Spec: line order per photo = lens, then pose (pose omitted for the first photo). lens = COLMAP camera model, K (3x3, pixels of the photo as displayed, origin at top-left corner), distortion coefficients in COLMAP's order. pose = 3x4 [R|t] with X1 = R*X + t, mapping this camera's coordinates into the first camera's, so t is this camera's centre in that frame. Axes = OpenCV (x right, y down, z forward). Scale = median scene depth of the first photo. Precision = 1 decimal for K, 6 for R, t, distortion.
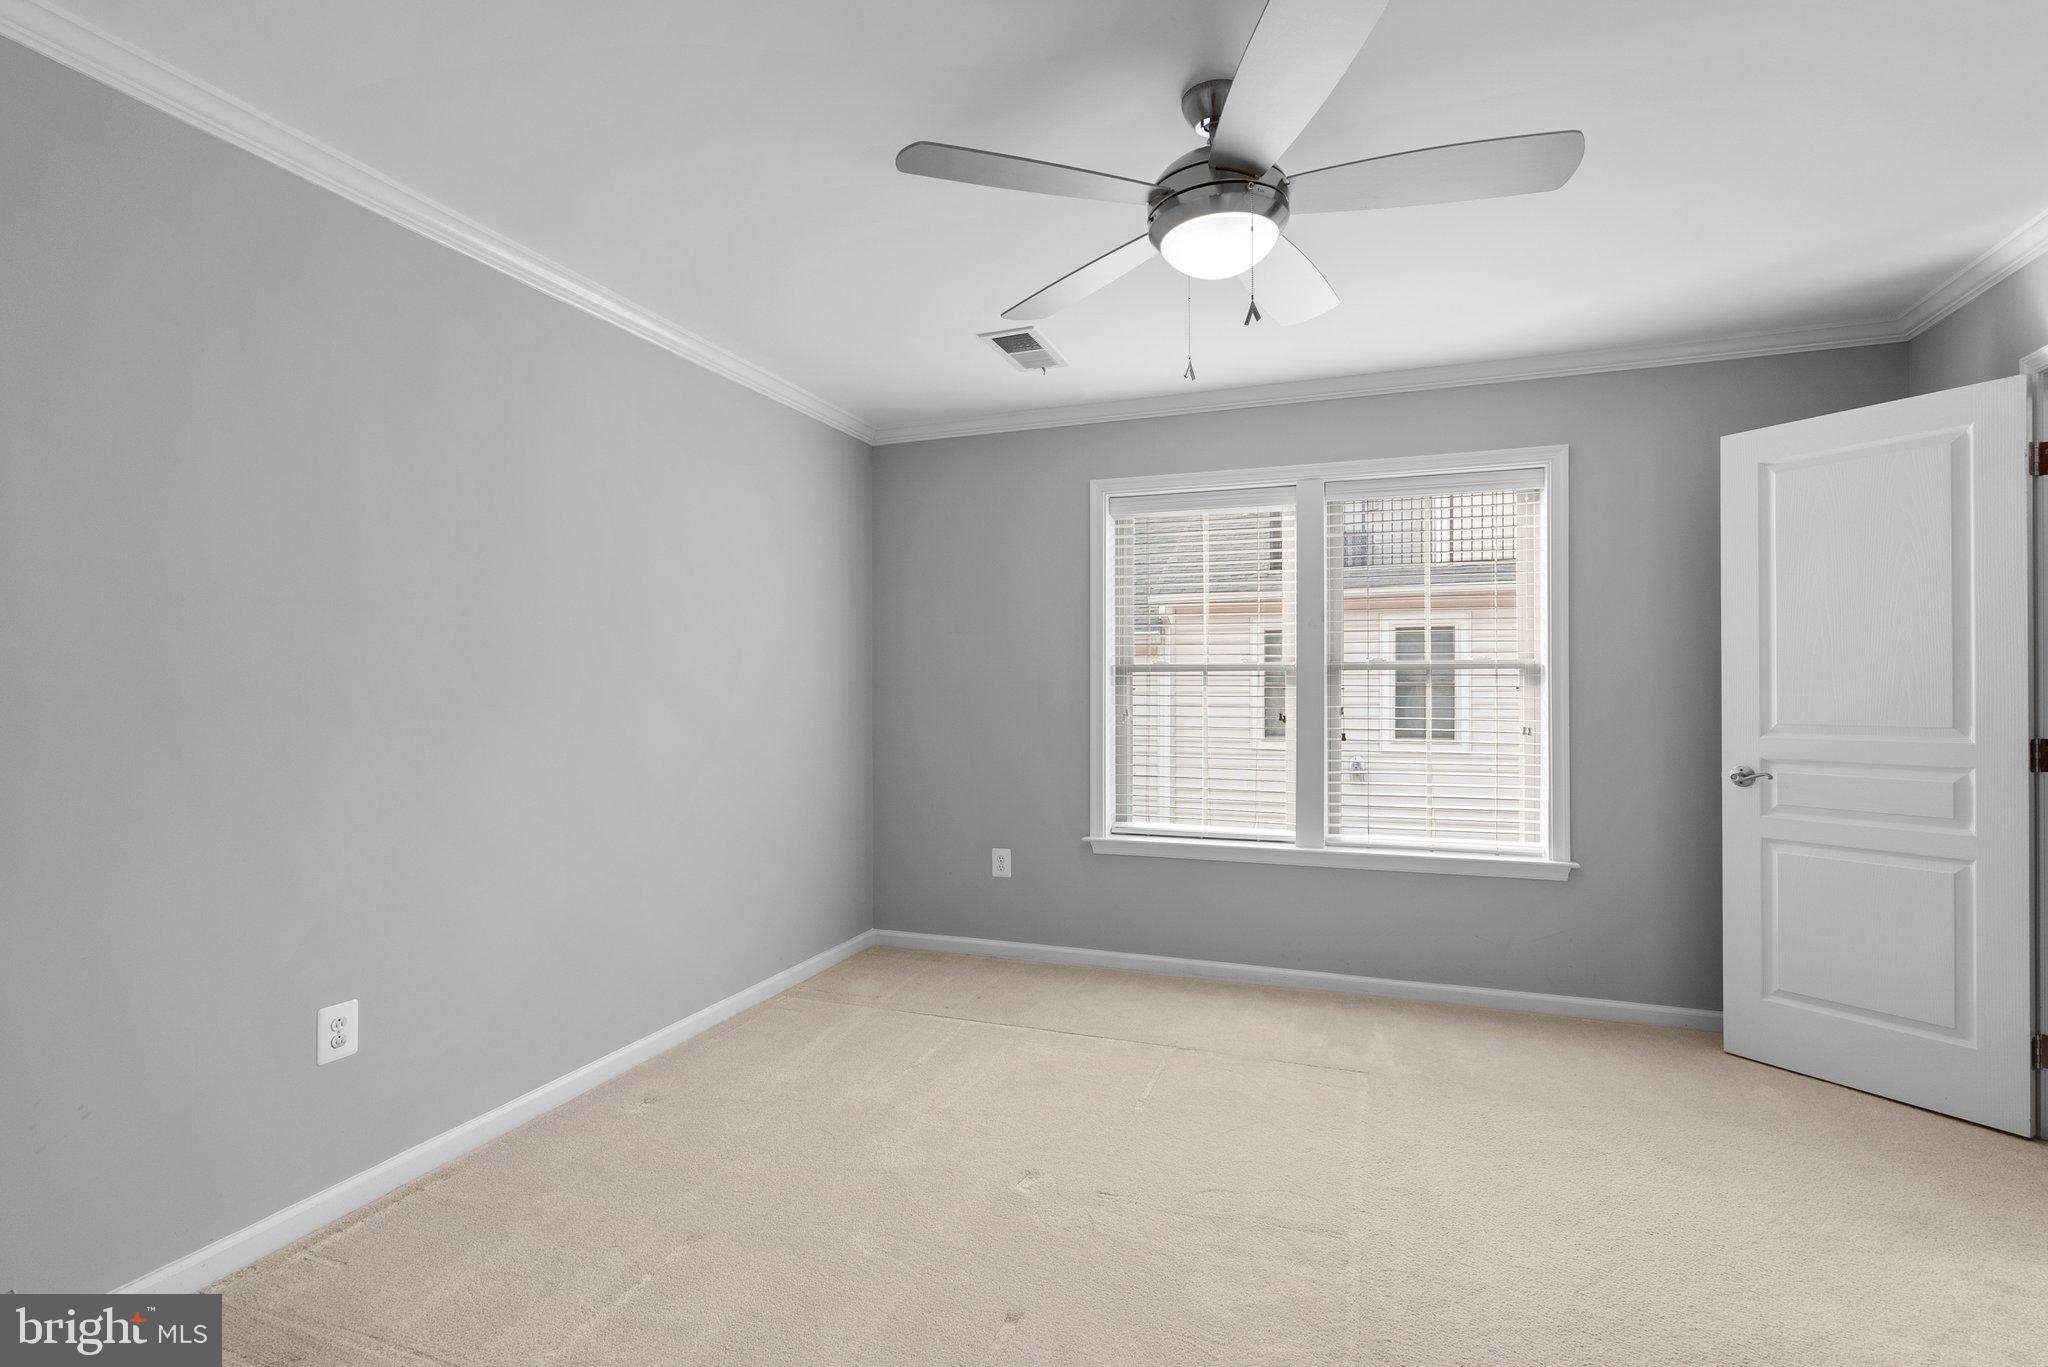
lens RADIAL K [[943.7, 0, 1024.0], [0, 943.7, 683.5], [0, 0, 1]] dist [0.002326, 0.001352]
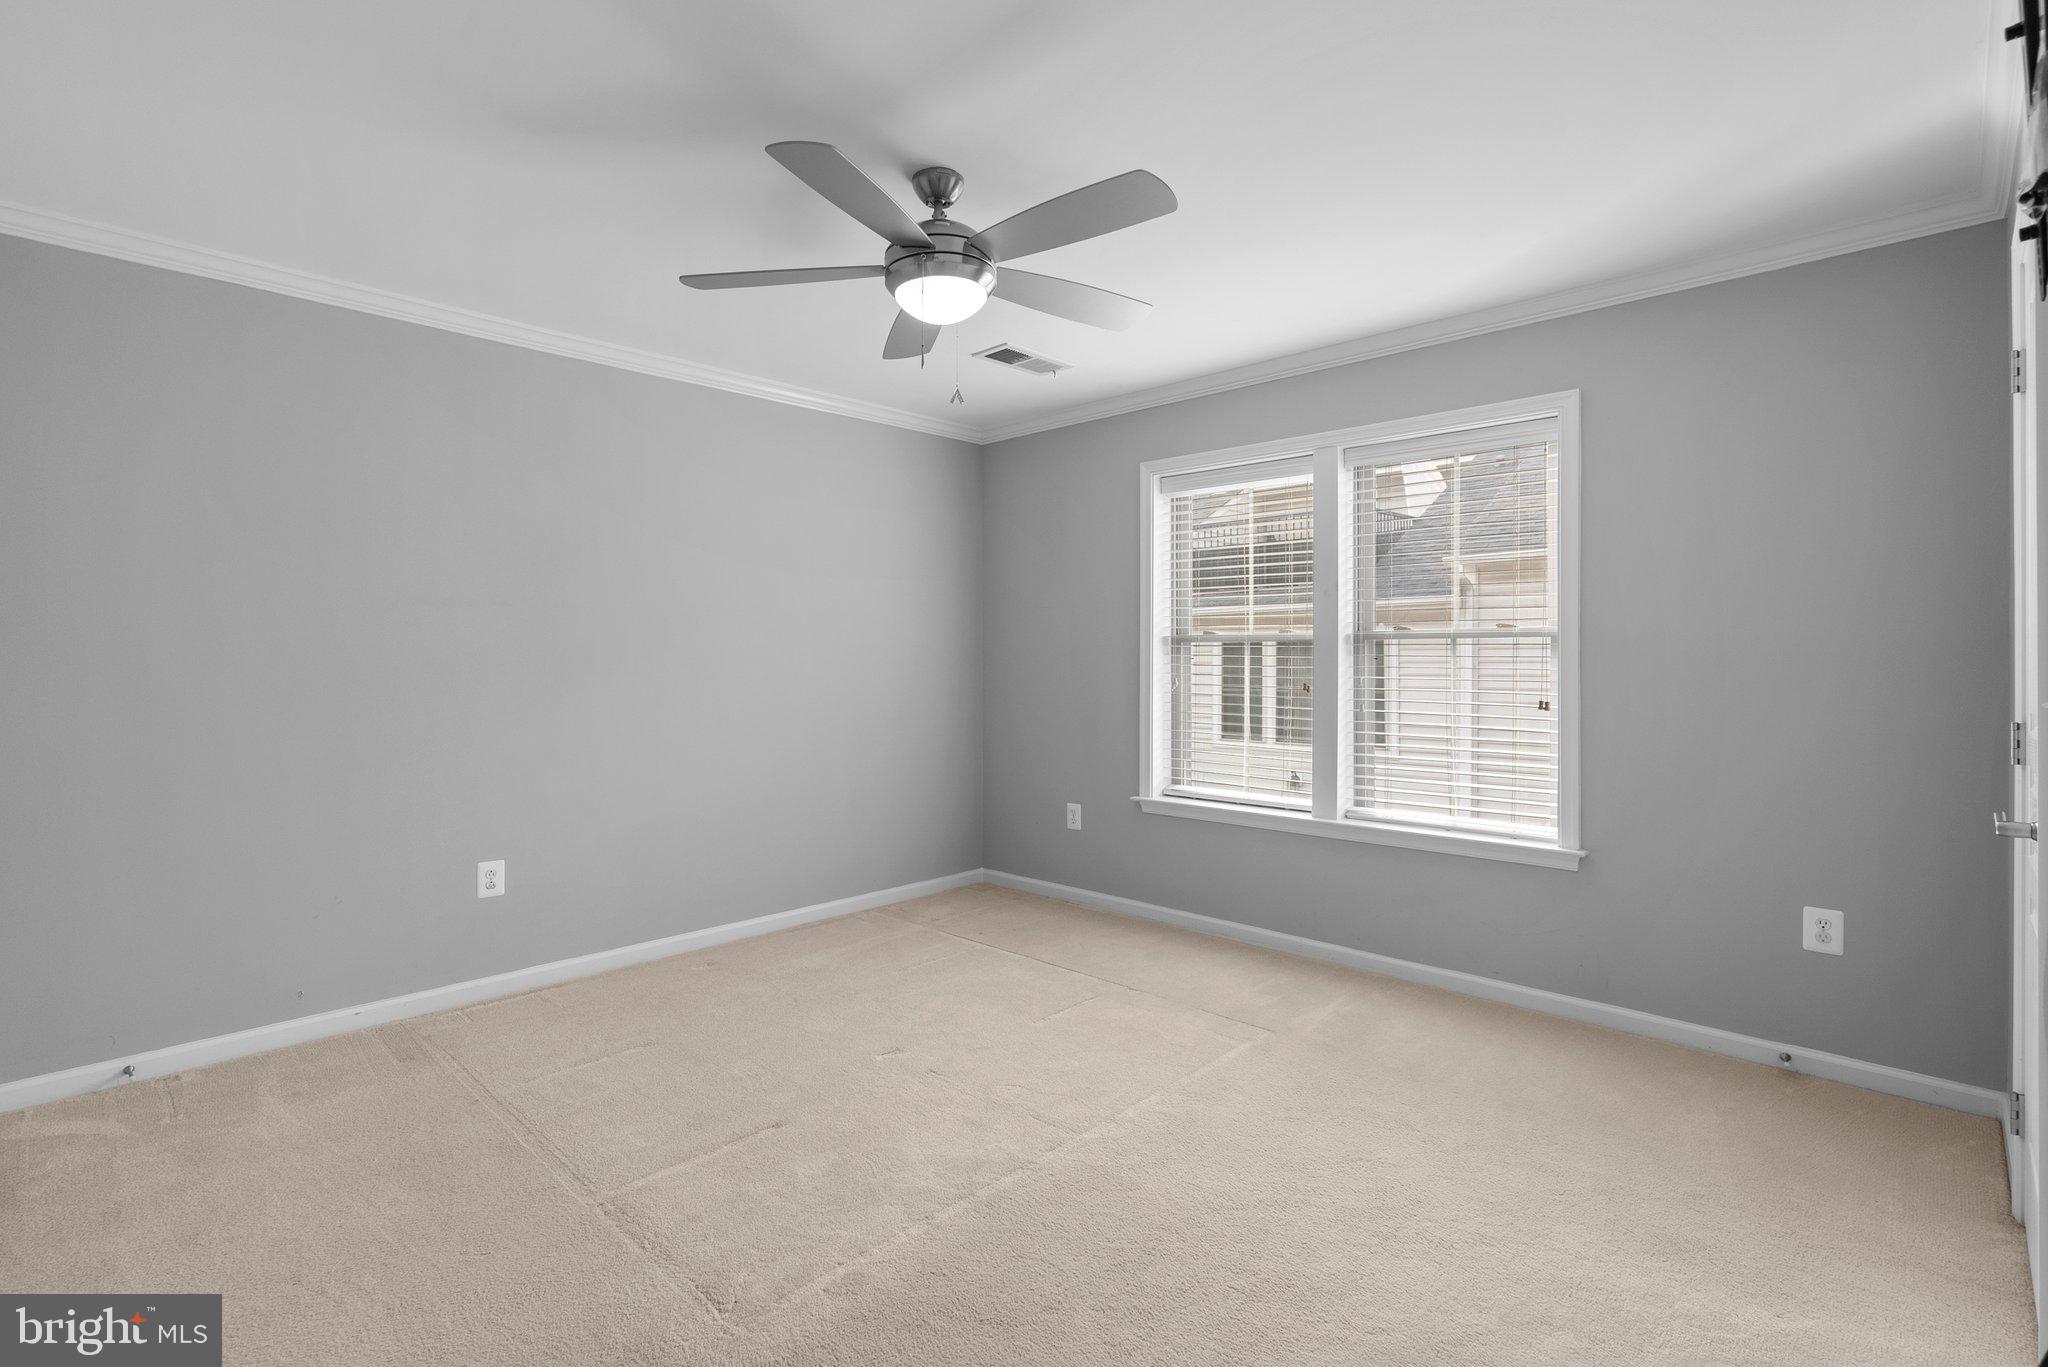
lens RADIAL K [[957.1, 0, 1016.0], [0, 957.1, 654.4], [0, 0, 1]] dist [0.000508, 0.000297]
pose [[0.914958, -0.000695, -0.403548, 0.410078], [0.001727, 0.999996, 0.002194, -0.001404], [0.403545, -0.002704, 0.914956, -0.052109]]
